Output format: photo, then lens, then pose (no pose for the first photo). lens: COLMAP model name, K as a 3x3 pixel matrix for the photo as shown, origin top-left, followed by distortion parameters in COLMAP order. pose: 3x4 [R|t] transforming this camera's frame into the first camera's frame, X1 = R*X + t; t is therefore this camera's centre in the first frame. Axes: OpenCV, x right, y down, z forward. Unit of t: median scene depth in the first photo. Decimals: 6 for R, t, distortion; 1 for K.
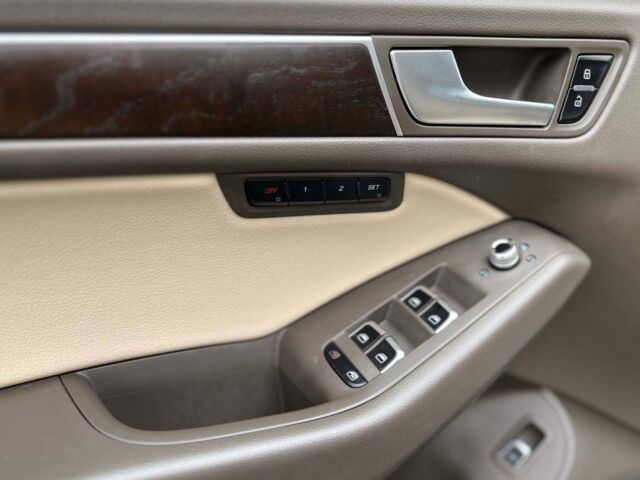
lens RADIAL K [[585.7, 0, 322.7], [0, 585.7, 245.8], [0, 0, 1]] dist [0.040681, -0.041686]
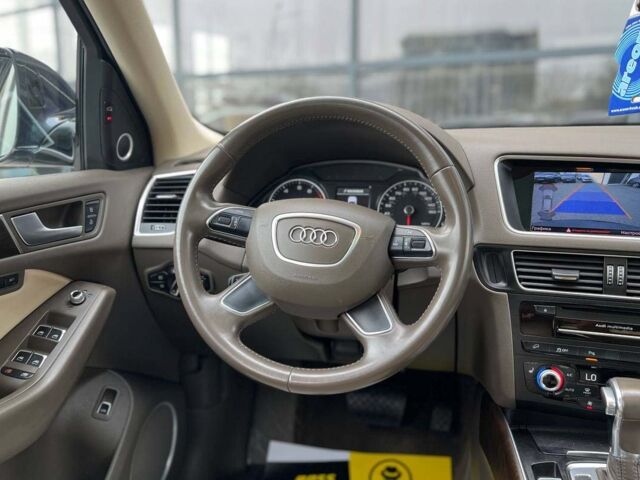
lens RADIAL K [[585.7, 0, 317.6], [0, 585.7, 239.5], [0, 0, 1]] dist [0.040681, -0.041686]
pose [[0.649039, -0.192483, 0.736002, -0.669232], [0.289420, 0.957190, -0.004894, 0.079226], [-0.703551, 0.216190, 0.676962, -1.109648]]
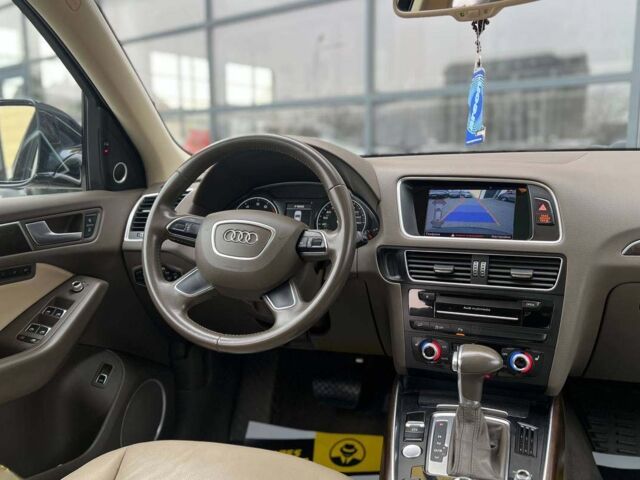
lens RADIAL K [[585.7, 0, 318.5], [0, 585.7, 240.6], [0, 0, 1]] dist [0.040681, -0.041686]
pose [[0.706006, -0.160140, 0.689863, -0.796090], [0.284426, 0.956203, -0.069116, 0.335762], [-0.648581, 0.245012, 0.720633, -1.846701]]
